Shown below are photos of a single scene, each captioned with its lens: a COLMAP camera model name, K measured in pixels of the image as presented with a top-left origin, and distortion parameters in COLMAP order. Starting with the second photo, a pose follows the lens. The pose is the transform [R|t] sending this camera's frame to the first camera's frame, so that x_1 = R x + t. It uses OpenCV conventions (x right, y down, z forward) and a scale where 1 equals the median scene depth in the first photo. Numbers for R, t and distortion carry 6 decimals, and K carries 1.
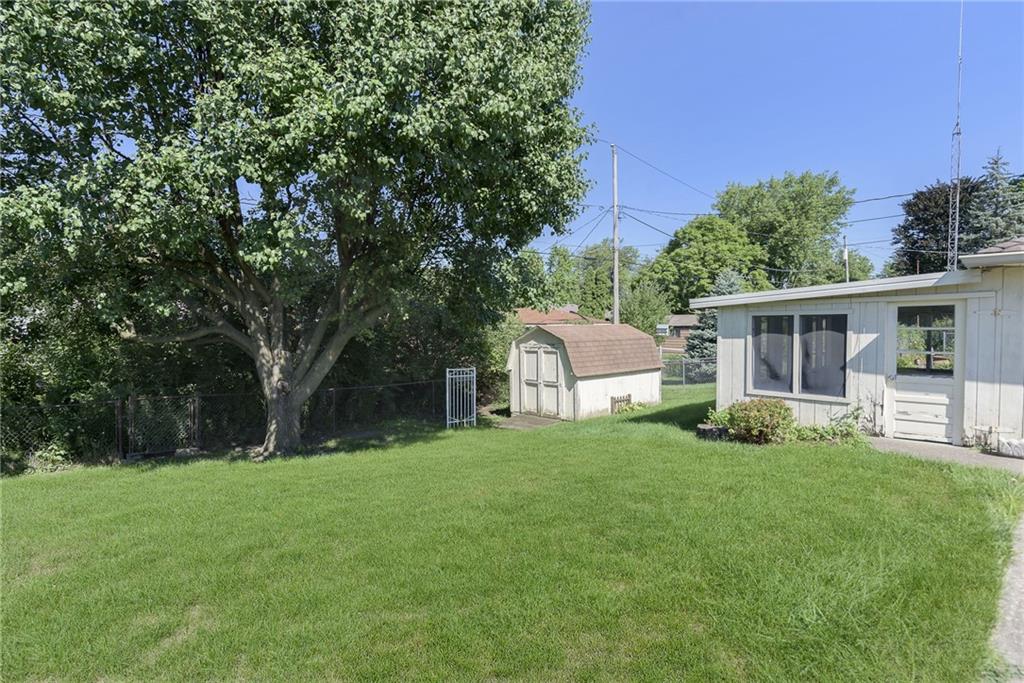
lens RADIAL K [[520.3, 0, 512.2], [0, 520.3, 339.8], [0, 0, 1]] dist [0.002838, 0.000465]
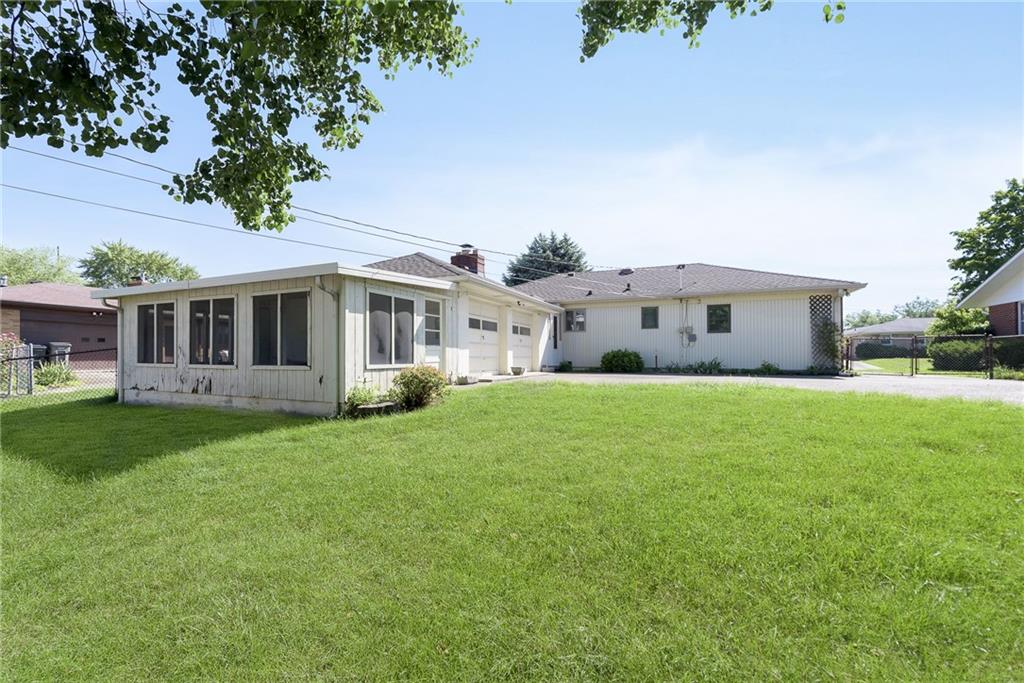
lens RADIAL K [[446.7, 0, 509.6], [0, 446.7, 348.8], [0, 0, 1]] dist [0.002187, -0.000108]
pose [[-0.384430, 0.018989, 0.922959, -0.489904], [0.034589, 0.999383, -0.006155, 0.086251], [-0.922506, 0.029558, -0.384849, 1.171038]]
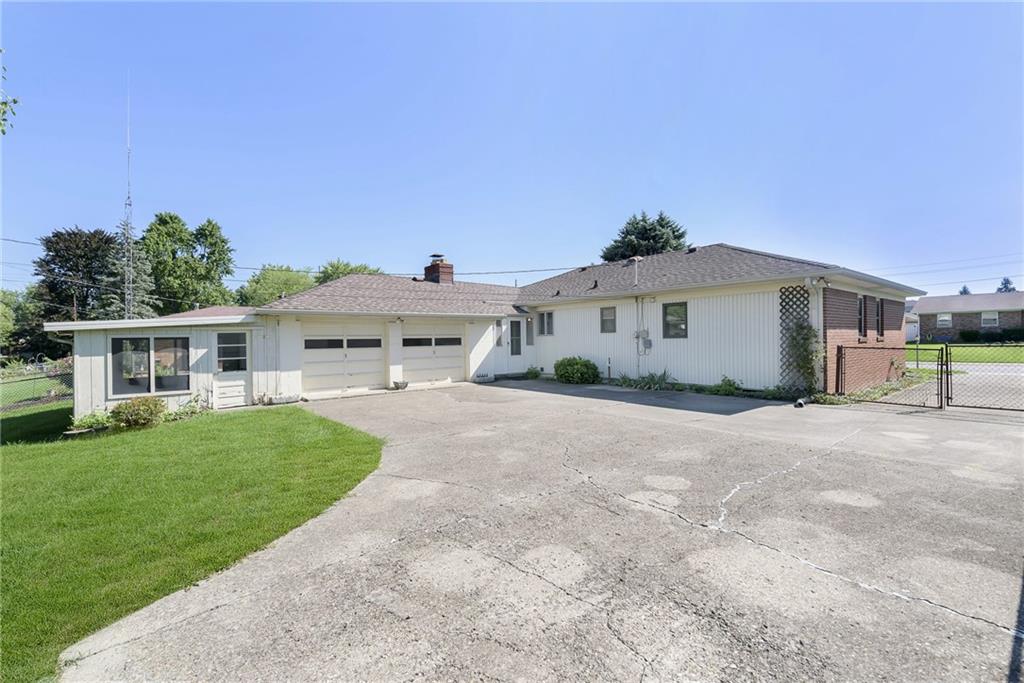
lens RADIAL K [[446.7, 0, 513.7], [0, 446.7, 340.2], [0, 0, 1]] dist [0.002187, -0.000108]
pose [[0.056973, 0.004076, 0.998367, -0.639967], [0.050976, 0.998675, -0.006987, 0.019394], [-0.997074, 0.051291, 0.056689, -0.065592]]
